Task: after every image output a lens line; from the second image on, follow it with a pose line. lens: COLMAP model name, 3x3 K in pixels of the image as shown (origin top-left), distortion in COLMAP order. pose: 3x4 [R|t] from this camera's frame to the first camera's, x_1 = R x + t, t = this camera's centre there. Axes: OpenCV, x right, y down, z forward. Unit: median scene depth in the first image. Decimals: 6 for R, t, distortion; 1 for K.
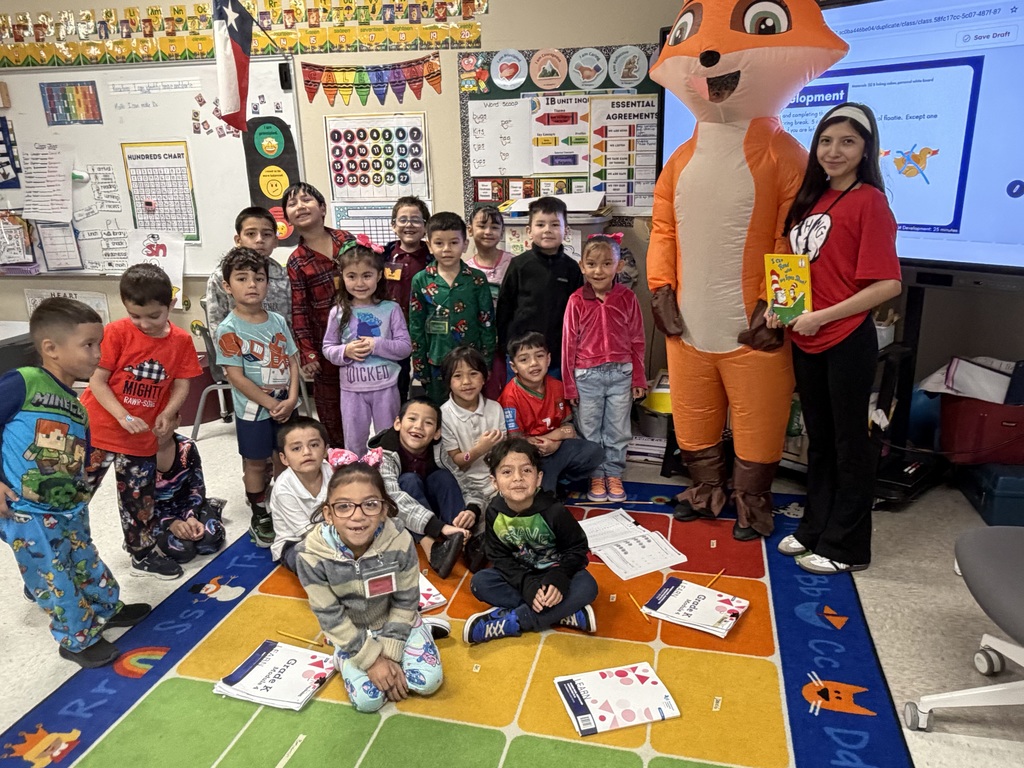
lens RADIAL K [[772.9, 0, 512.1], [0, 772.9, 383.9], [0, 0, 1]] dist [-0.003908, -0.001152]
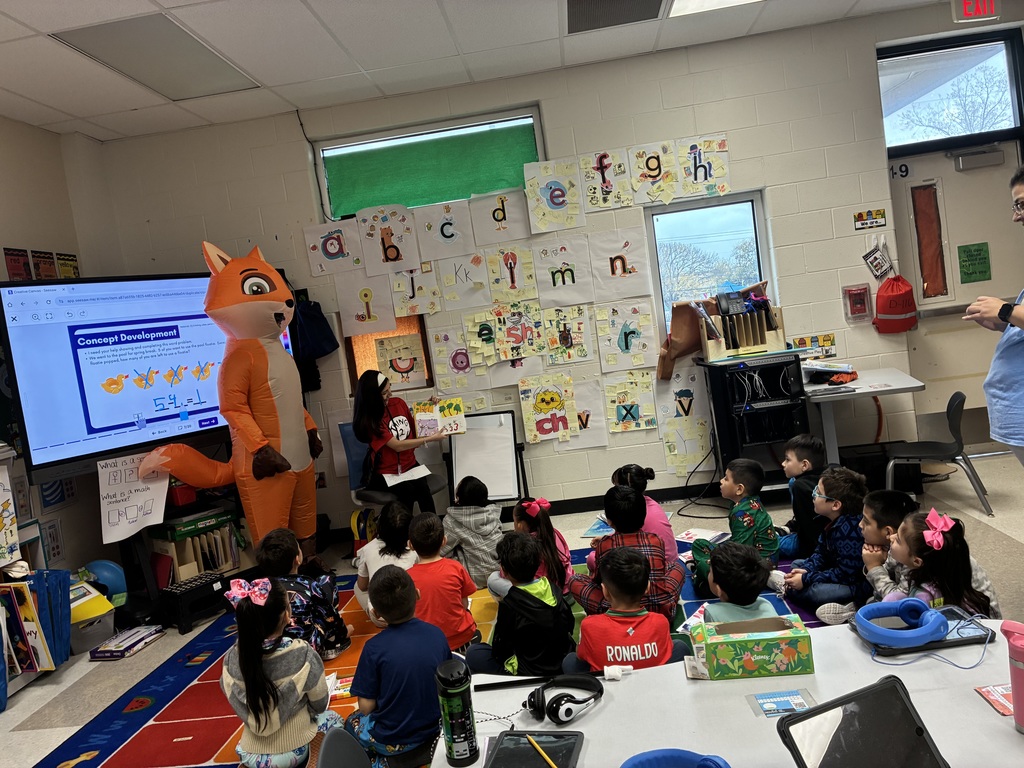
lens RADIAL K [[777.3, 0, 512.6], [0, 777.3, 383.3], [0, 0, 1]] dist [0.000552, -0.000355]
pose [[-0.147515, -0.029708, 0.988613, -1.149864], [0.416842, 0.904574, 0.089382, -0.135714], [-0.896929, 0.425281, -0.121055, 0.603110]]
